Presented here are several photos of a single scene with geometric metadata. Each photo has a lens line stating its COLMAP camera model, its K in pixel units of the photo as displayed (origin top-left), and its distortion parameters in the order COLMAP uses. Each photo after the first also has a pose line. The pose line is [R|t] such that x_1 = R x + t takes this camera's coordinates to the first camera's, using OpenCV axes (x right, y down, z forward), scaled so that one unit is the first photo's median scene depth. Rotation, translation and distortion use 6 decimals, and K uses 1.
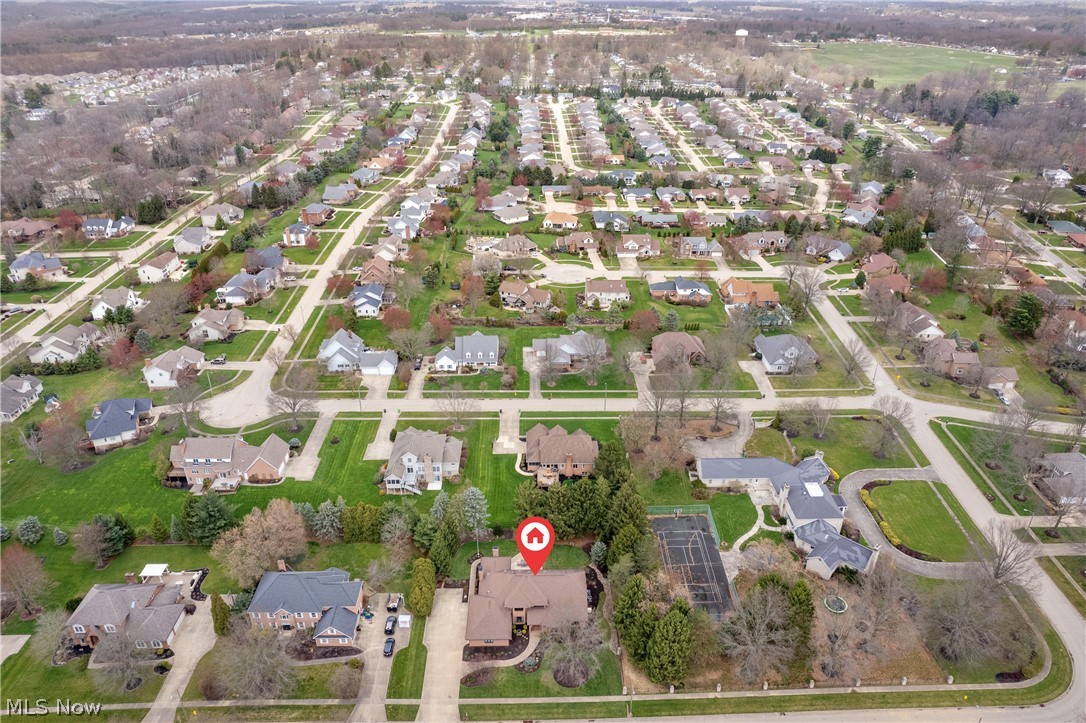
lens RADIAL K [[722.9, 0, 545.9], [0, 722.9, 362.9], [0, 0, 1]] dist [-0.080487, 0.084603]
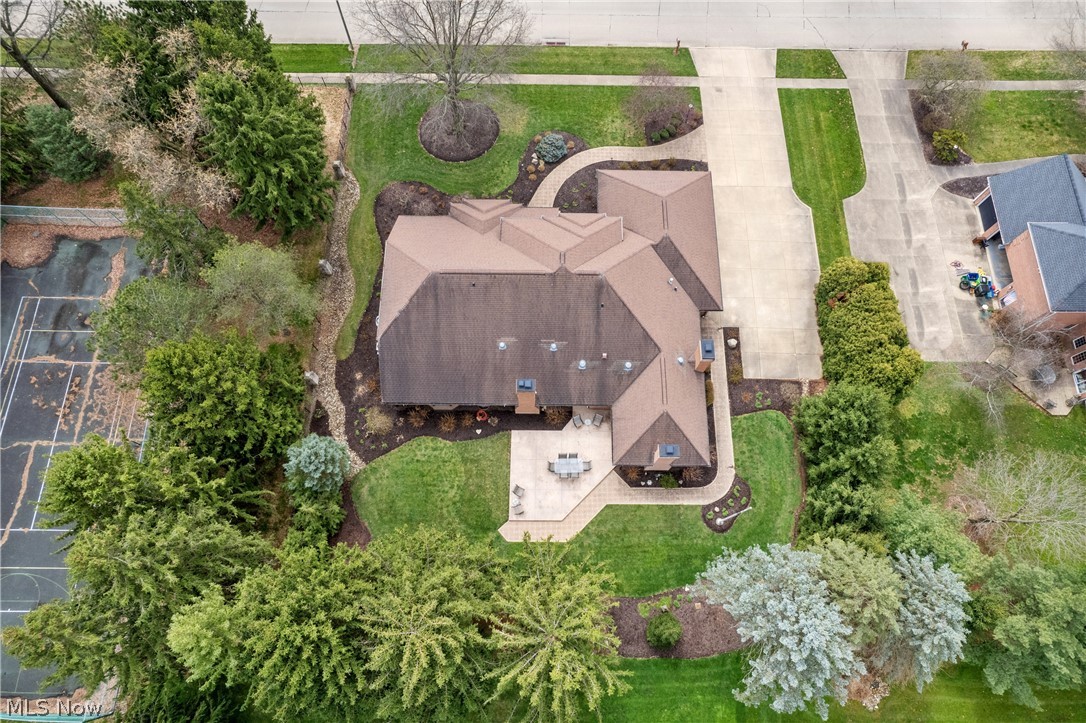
lens RADIAL K [[722.9, 0, 545.9], [0, 722.9, 362.9], [0, 0, 1]] dist [-0.080487, 0.084603]
pose [[-0.999565, -0.028646, -0.007037, -0.018262], [-0.003223, -0.131065, 0.991369, -0.028377], [-0.029321, 0.990960, 0.130915, 1.002352]]
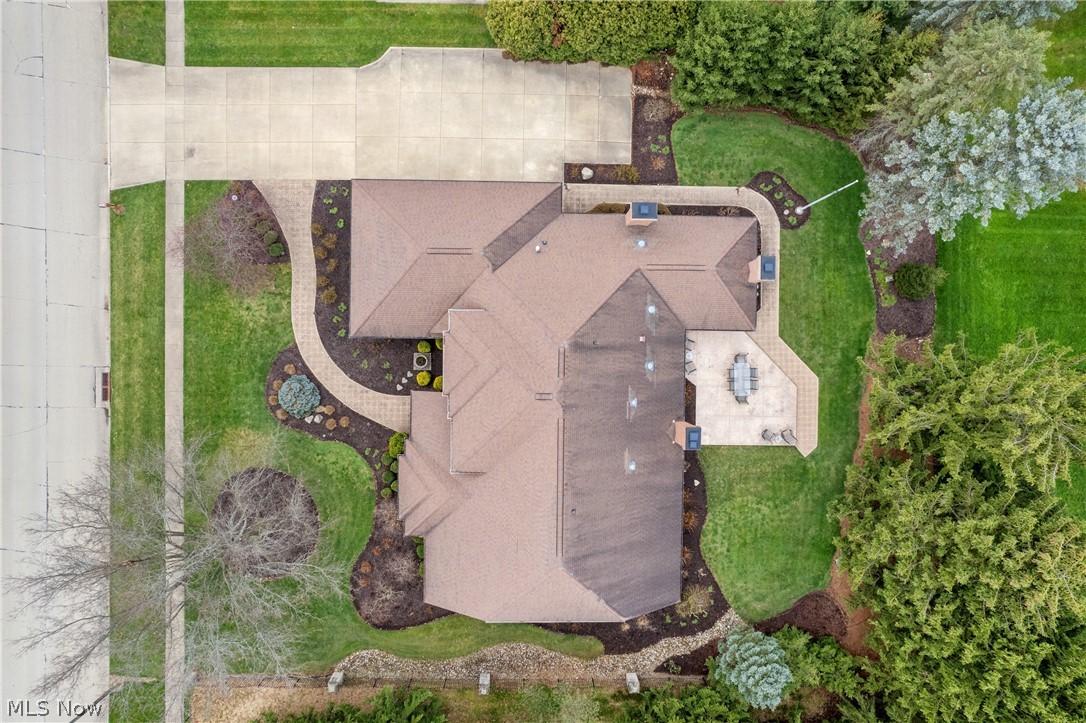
lens RADIAL K [[722.9, 0, 545.9], [0, 722.9, 362.9], [0, 0, 1]] dist [-0.080487, 0.084603]
pose [[-0.028945, 0.999544, 0.008588, -0.039966], [-0.493770, -0.021768, 0.869320, 0.086608], [0.869110, 0.020922, 0.494175, 0.877671]]
